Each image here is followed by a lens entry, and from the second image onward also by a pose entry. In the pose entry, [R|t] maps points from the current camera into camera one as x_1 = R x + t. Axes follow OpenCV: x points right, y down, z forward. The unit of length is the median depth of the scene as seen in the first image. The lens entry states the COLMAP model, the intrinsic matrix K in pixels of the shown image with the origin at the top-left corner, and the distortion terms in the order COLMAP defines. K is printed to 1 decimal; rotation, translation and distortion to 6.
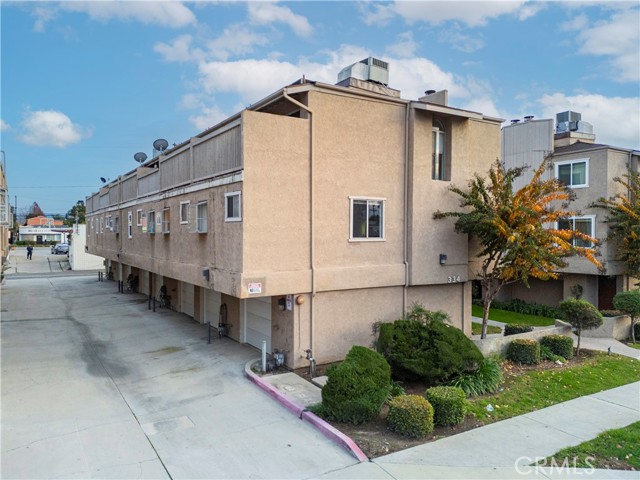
lens RADIAL K [[460.6, 0, 319.9], [0, 460.6, 239.3], [0, 0, 1]] dist [0.034119, -0.021168]
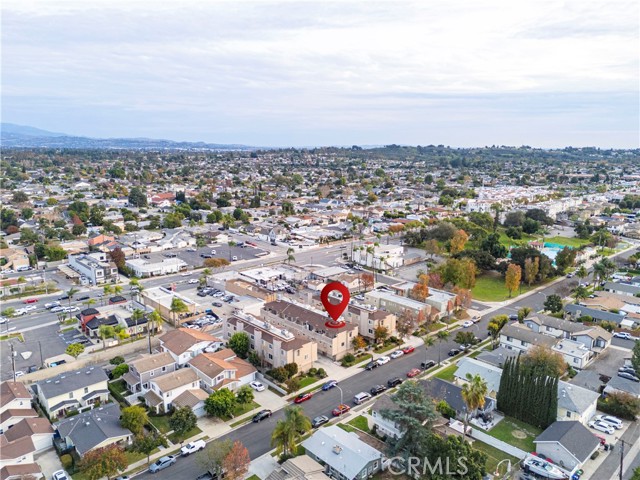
lens RADIAL K [[460.6, 0, 319.2], [0, 460.6, 240.4], [0, 0, 1]] dist [0.034119, -0.021168]
pose [[0.983834, -0.037488, 0.175117, -1.925770], [0.004055, 0.982258, 0.187493, -3.855683], [-0.179039, -0.183752, 0.966530, -7.549841]]
